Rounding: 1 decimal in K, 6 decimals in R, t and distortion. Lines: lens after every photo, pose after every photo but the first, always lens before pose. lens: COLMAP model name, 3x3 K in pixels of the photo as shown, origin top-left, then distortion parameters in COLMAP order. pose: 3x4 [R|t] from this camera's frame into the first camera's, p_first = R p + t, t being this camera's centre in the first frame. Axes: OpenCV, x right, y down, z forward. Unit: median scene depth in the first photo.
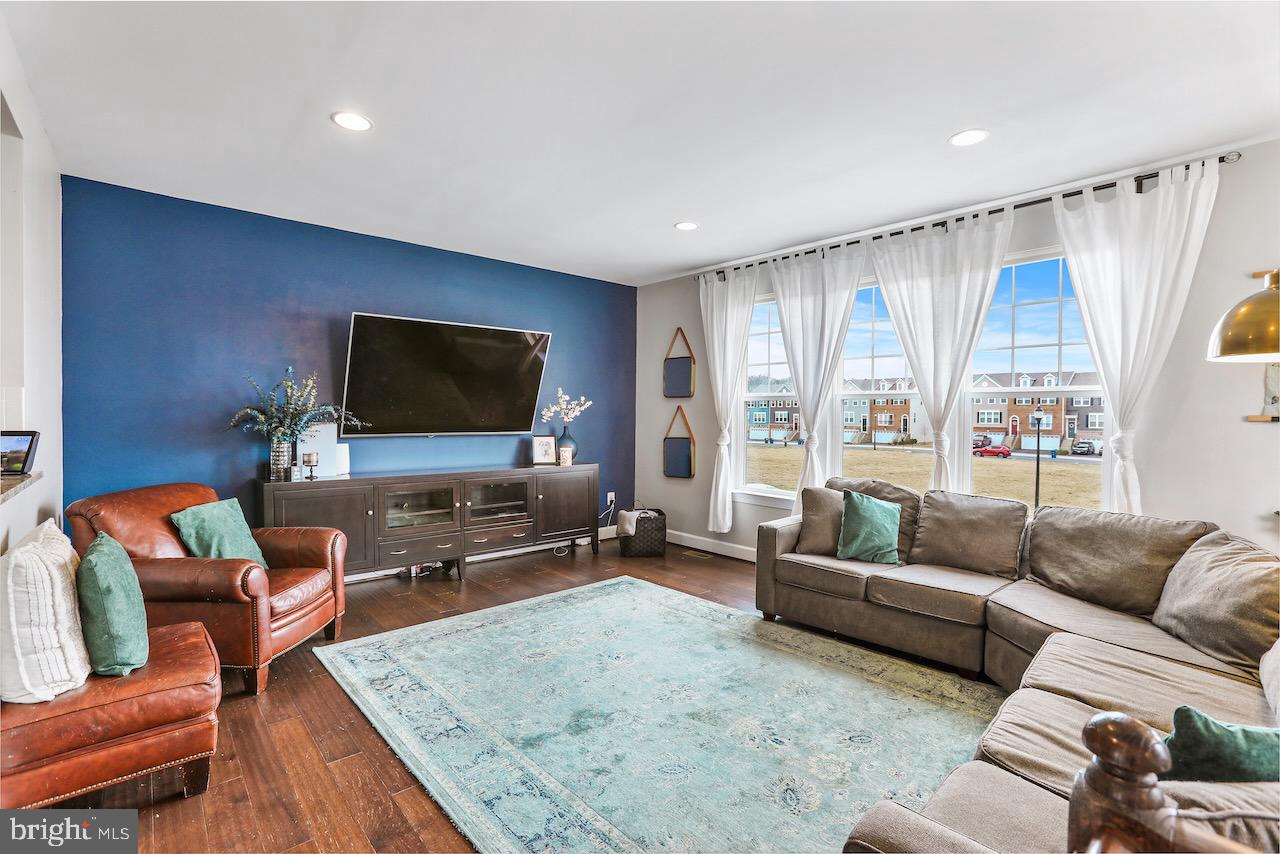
lens RADIAL K [[581.9, 0, 638.2], [0, 581.9, 428.1], [0, 0, 1]] dist [-0.041151, 0.004376]
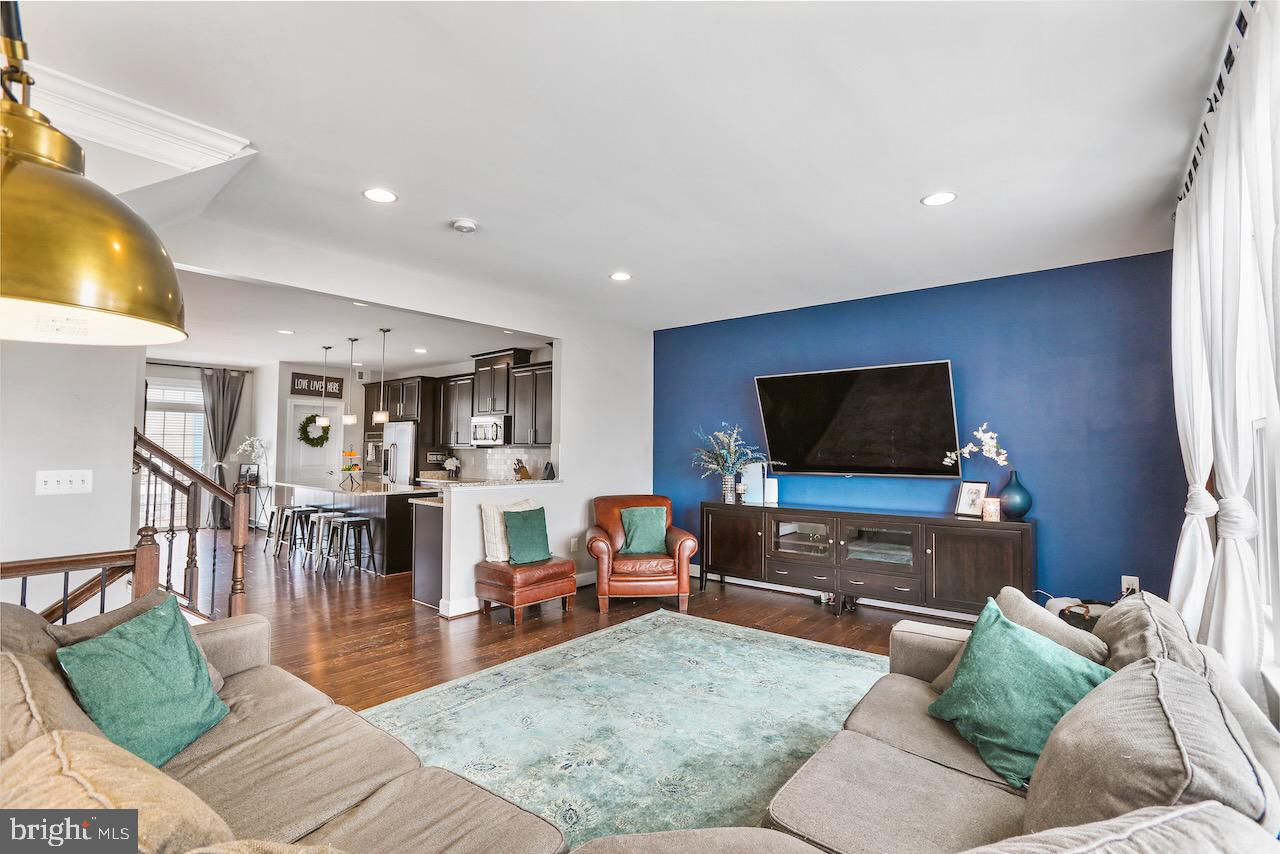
lens RADIAL K [[581.9, 0, 642.6], [0, 581.9, 423.4], [0, 0, 1]] dist [-0.041151, 0.004376]
pose [[0.134611, -0.055567, -0.989339, 0.649787], [-0.019548, 0.998083, -0.058717, -0.013225], [0.990706, 0.027243, 0.133267, 0.473590]]
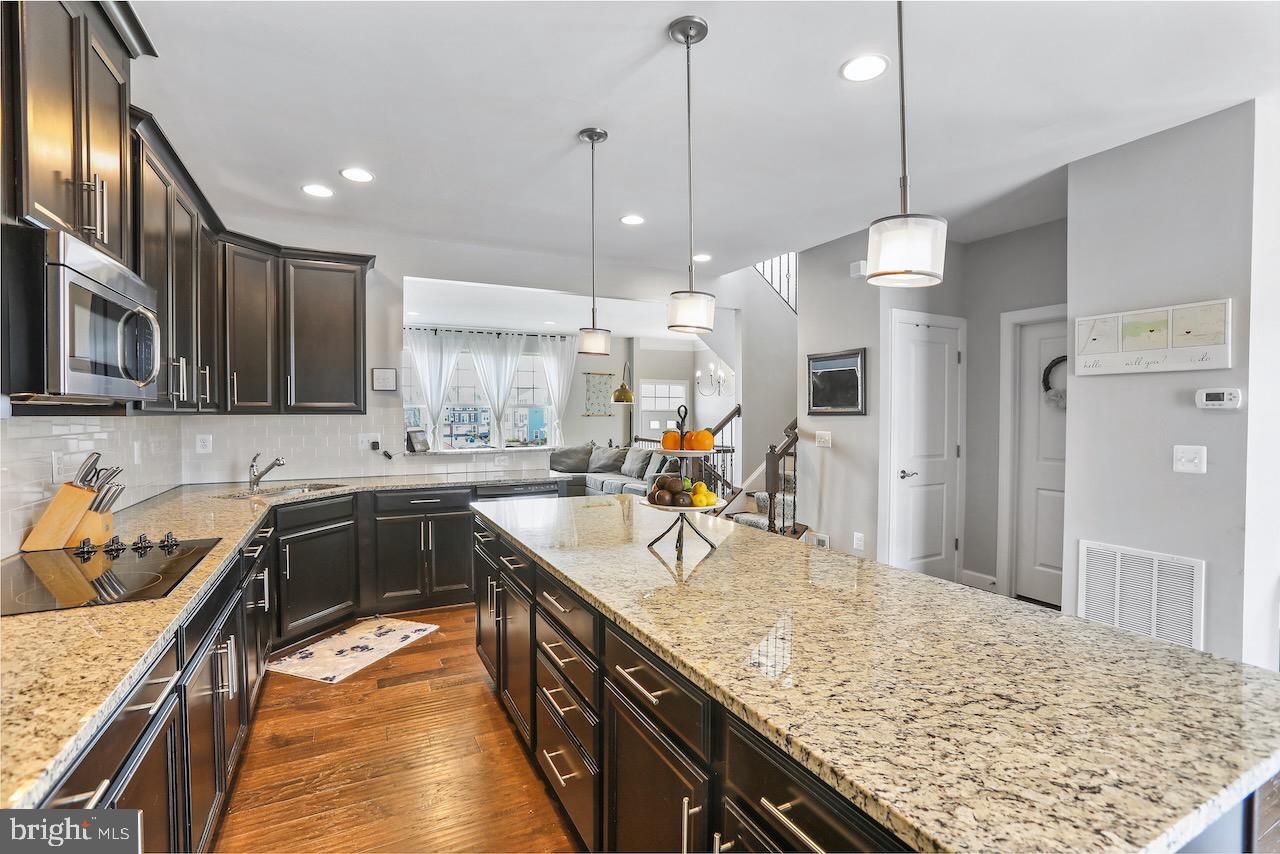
lens RADIAL K [[581.9, 0, 643.3], [0, 581.9, 423.3], [0, 0, 1]] dist [-0.041151, 0.004376]
pose [[0.273722, -0.027294, 0.961421, -1.287665], [0.014055, 0.999604, 0.024376, -0.029028], [-0.961706, 0.006841, 0.273997, -0.181711]]
